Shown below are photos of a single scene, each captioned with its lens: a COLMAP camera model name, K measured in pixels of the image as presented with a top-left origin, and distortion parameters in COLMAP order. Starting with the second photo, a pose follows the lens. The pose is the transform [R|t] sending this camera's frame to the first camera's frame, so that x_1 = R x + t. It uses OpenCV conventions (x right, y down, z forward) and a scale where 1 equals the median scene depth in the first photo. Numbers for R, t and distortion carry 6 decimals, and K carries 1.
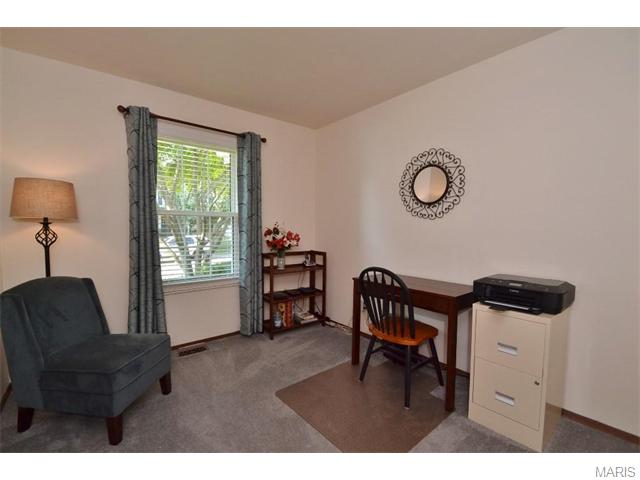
lens RADIAL K [[279.0, 0, 322.6], [0, 279.0, 243.3], [0, 0, 1]] dist [-0.000425, -0.000213]
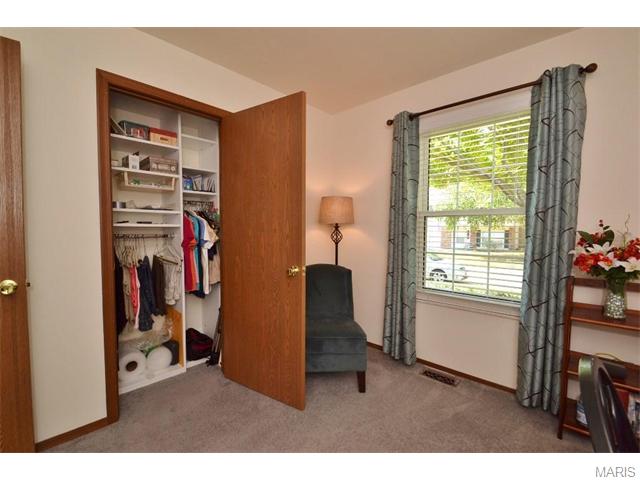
lens RADIAL K [[288.6, 0, 308.6], [0, 288.6, 240.9], [0, 0, 1]] dist [-0.001439, -0.000632]
pose [[0.114051, 0.036703, -0.992797, 0.358445], [-0.055684, 0.997983, 0.030498, -0.029740], [0.991913, 0.051805, 0.115865, 0.522743]]
